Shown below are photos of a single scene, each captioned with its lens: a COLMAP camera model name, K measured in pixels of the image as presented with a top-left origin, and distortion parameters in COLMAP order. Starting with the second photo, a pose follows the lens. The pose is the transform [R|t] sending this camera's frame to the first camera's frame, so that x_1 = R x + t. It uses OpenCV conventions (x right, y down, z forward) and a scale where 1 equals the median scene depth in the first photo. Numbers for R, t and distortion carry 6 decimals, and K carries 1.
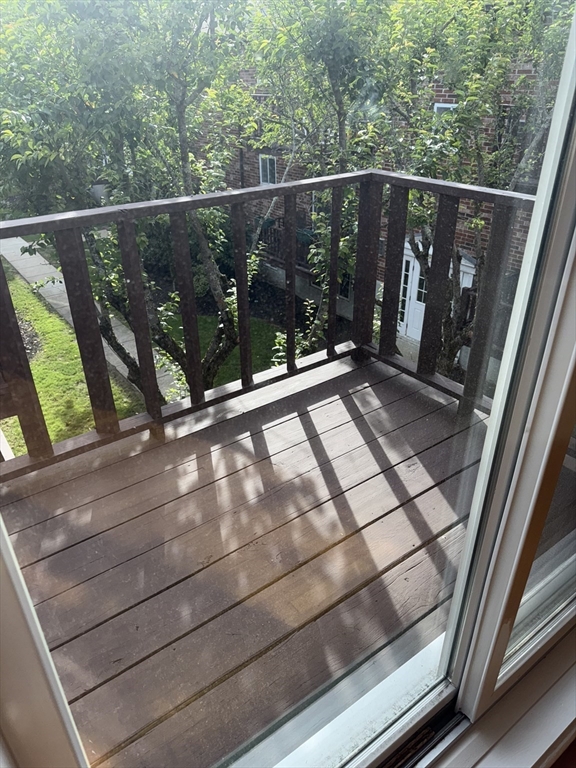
lens RADIAL K [[538.2, 0, 285.1], [0, 538.2, 380.2], [0, 0, 1]] dist [0.079045, -0.090353]
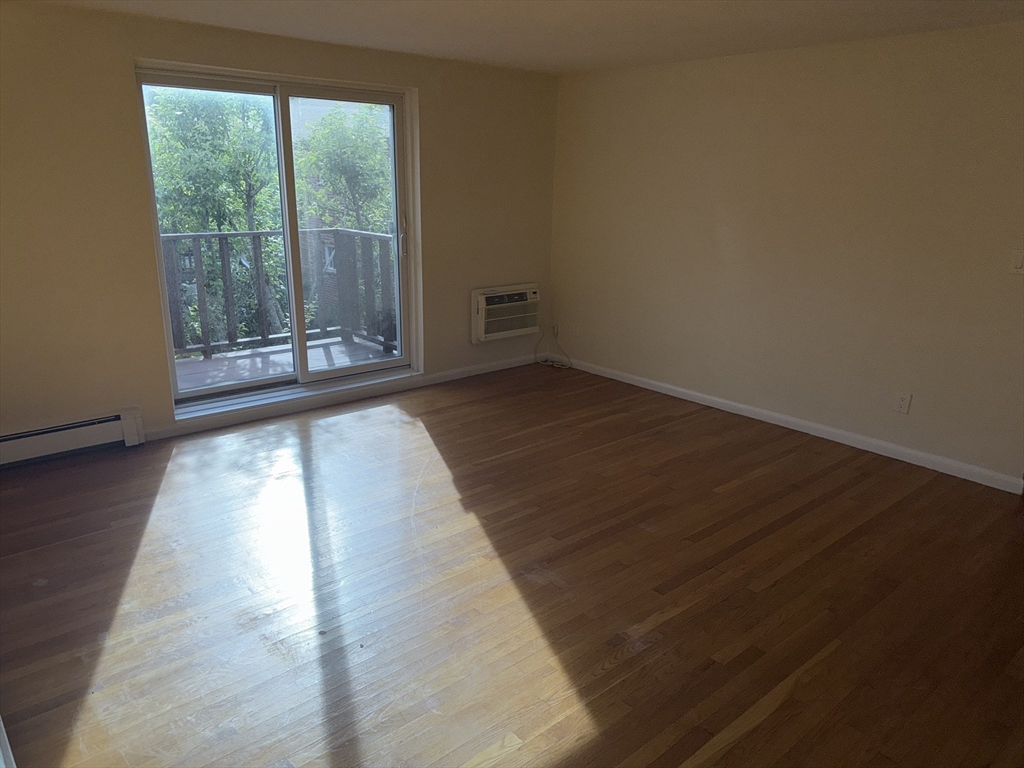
lens RADIAL K [[717.5, 0, 514.8], [0, 717.5, 382.4], [0, 0, 1]] dist [0.079045, -0.090353]
pose [[0.995197, 0.006410, 0.097680, 0.374840], [0.016159, 0.973406, -0.228515, 0.512090], [-0.096547, 0.228996, 0.968628, -0.978975]]
